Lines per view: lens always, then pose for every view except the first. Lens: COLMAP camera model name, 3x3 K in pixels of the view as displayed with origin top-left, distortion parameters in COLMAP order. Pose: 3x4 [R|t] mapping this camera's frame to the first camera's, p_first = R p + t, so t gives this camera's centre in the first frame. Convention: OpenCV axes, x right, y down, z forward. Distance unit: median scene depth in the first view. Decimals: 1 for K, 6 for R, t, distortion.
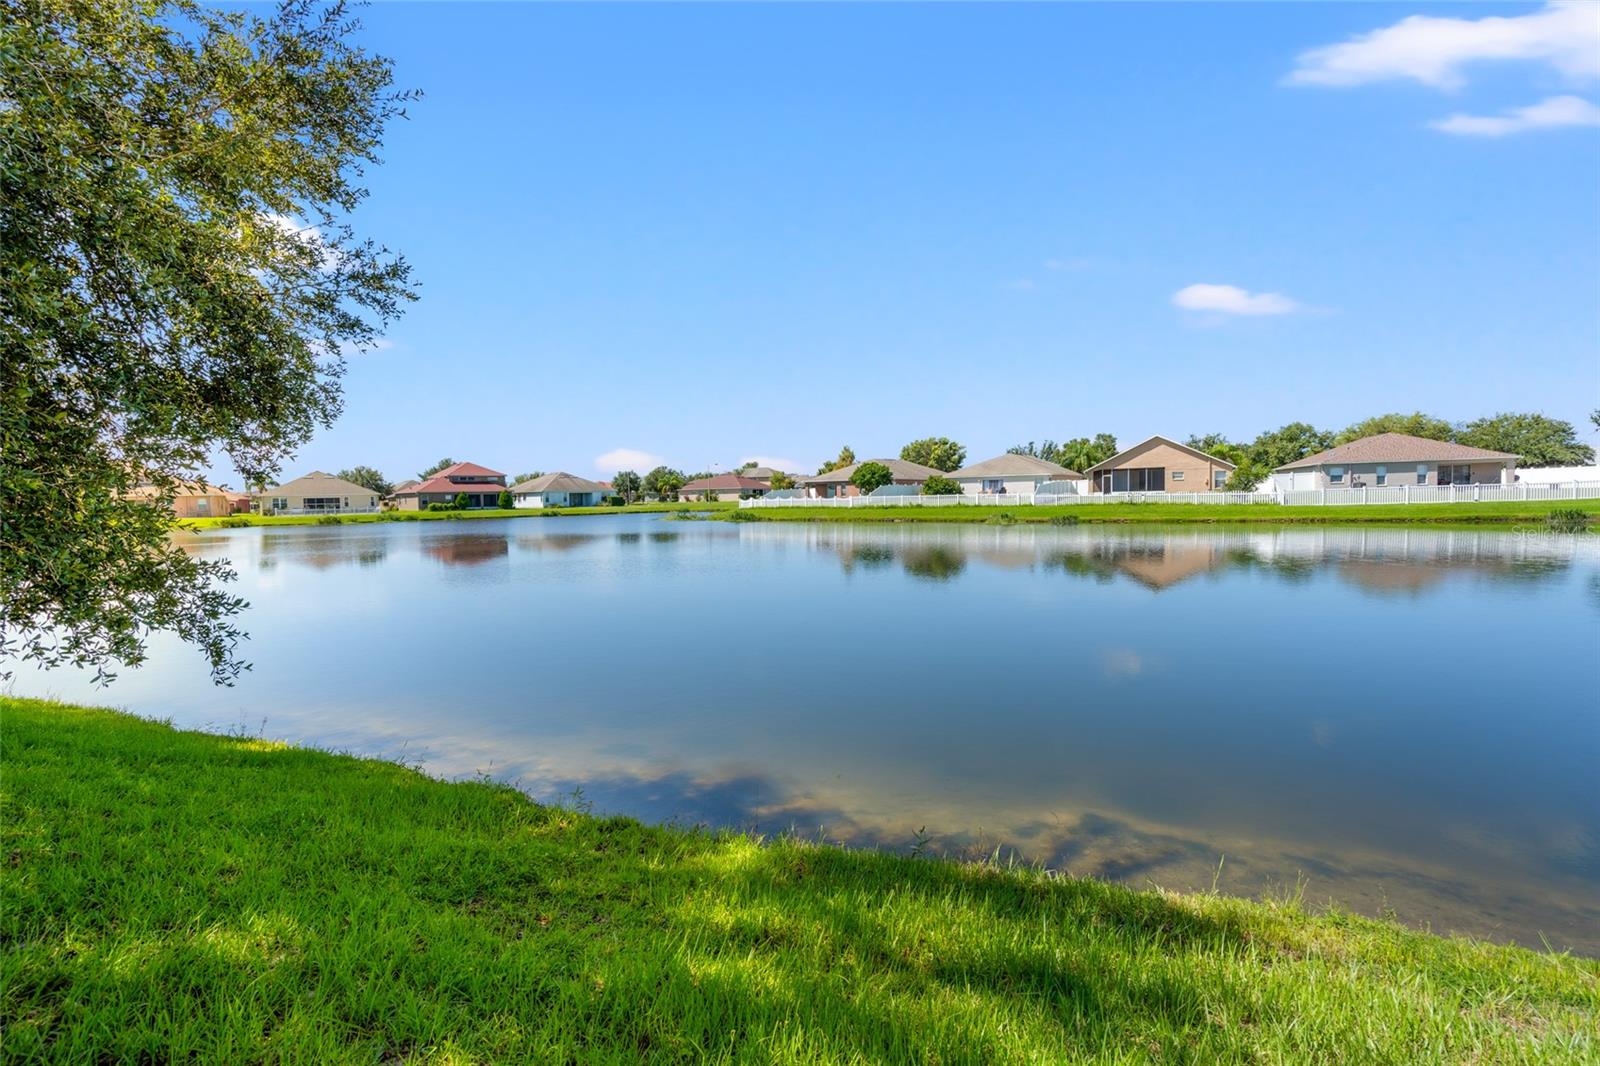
lens RADIAL K [[729.0, 0, 791.5], [0, 729.0, 524.5], [0, 0, 1]] dist [0.004343, 0.000517]
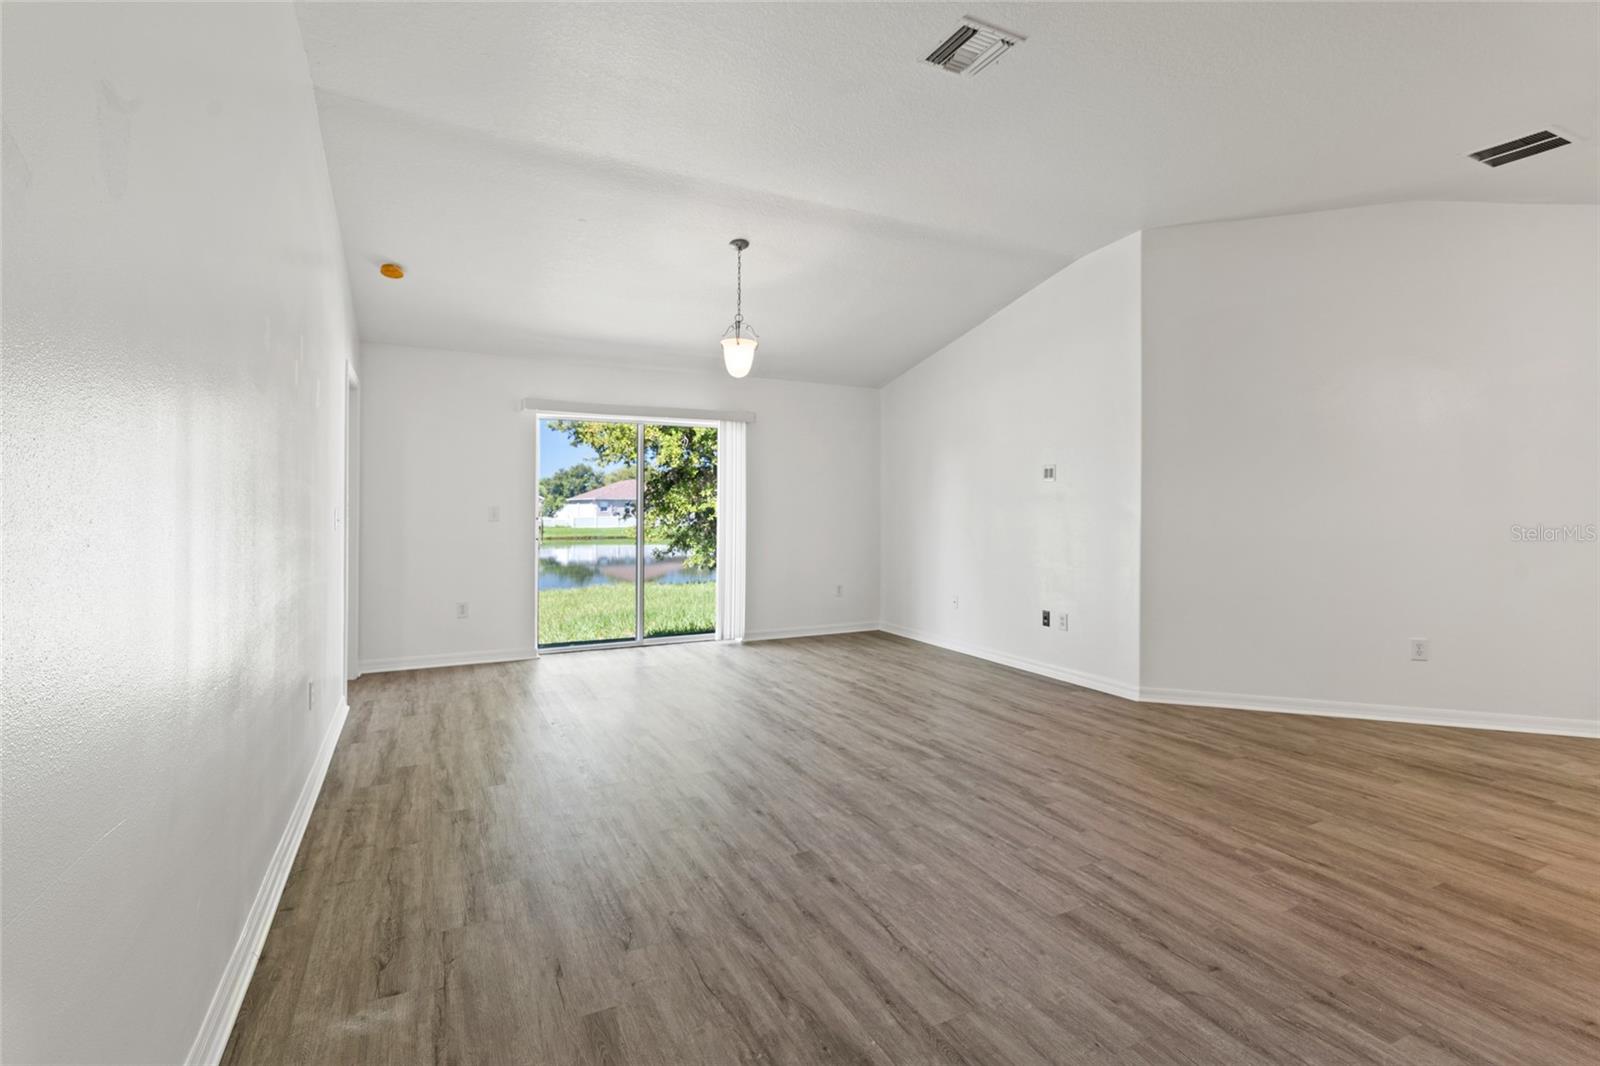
lens RADIAL K [[729.0, 0, 784.0], [0, 729.0, 509.5], [0, 0, 1]] dist [0.004343, 0.000517]
pose [[0.642283, 0.020128, 0.766203, -0.127405], [0.013811, 0.999189, -0.037825, -0.001223], [-0.766343, 0.034877, 0.641484, -0.190370]]
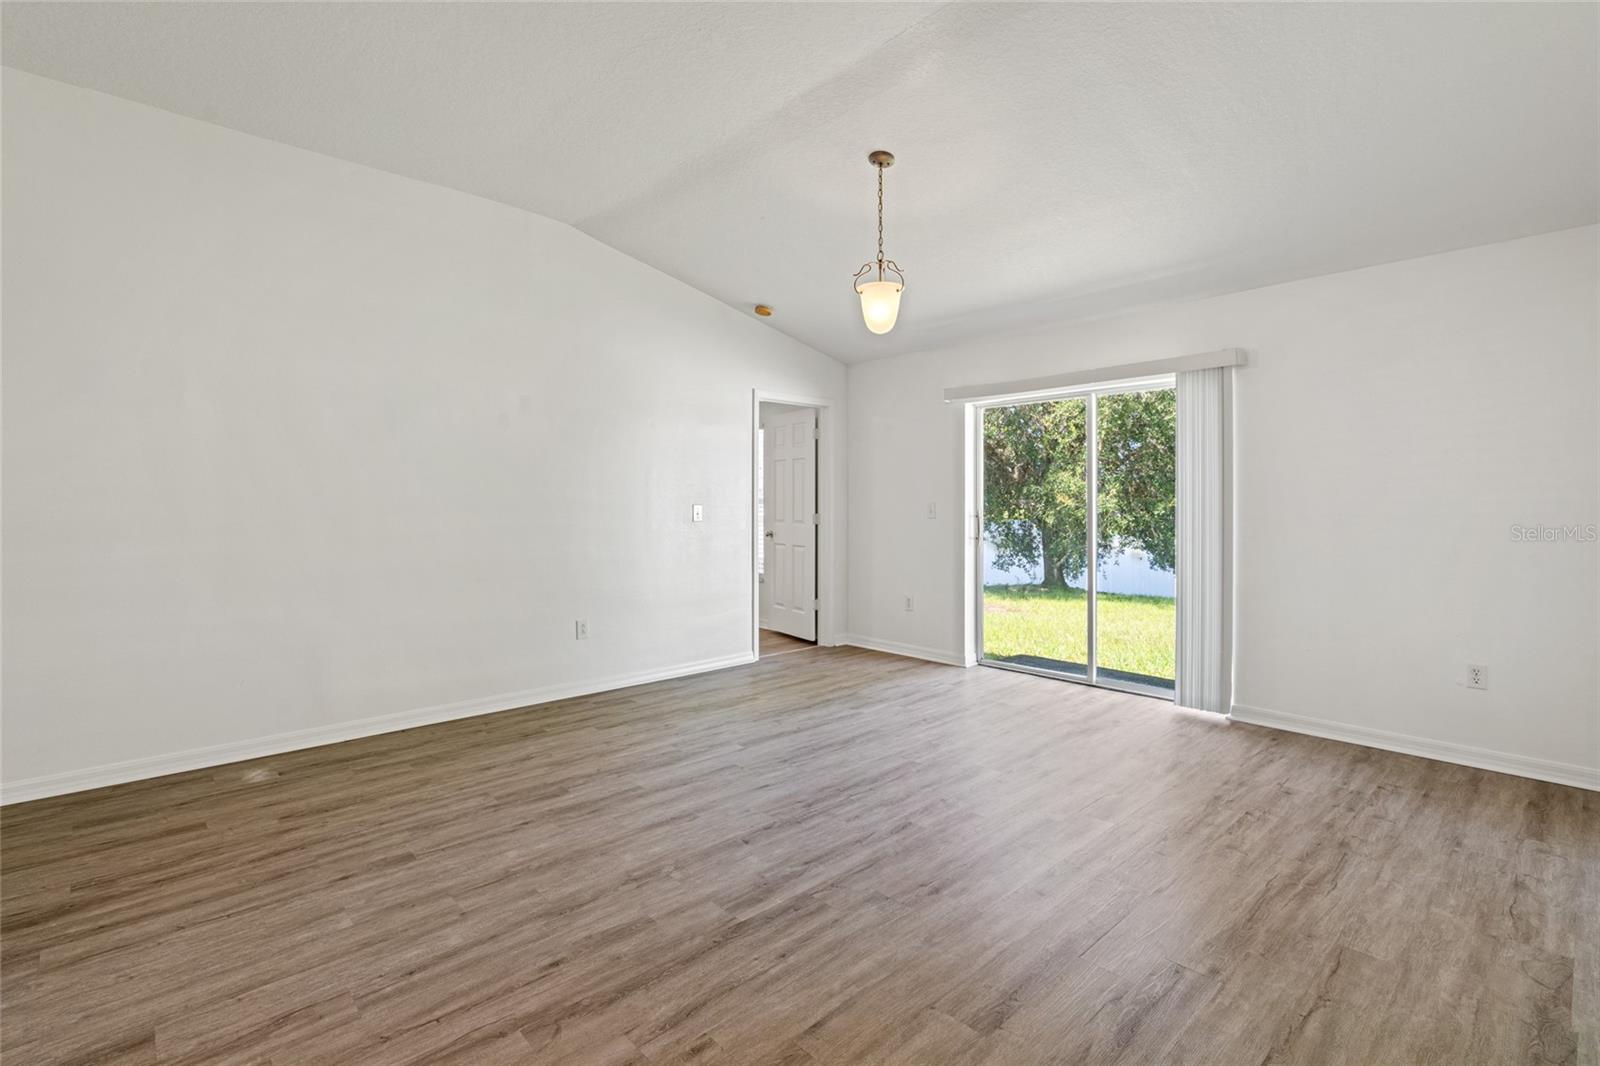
lens RADIAL K [[729.0, 0, 808.4], [0, 729.0, 509.4], [0, 0, 1]] dist [0.004343, 0.000517]
pose [[0.921295, 0.023352, -0.388162, -0.096782], [-0.033330, 0.999264, -0.018992, -0.001844], [0.387432, 0.030435, 0.921396, -0.191790]]
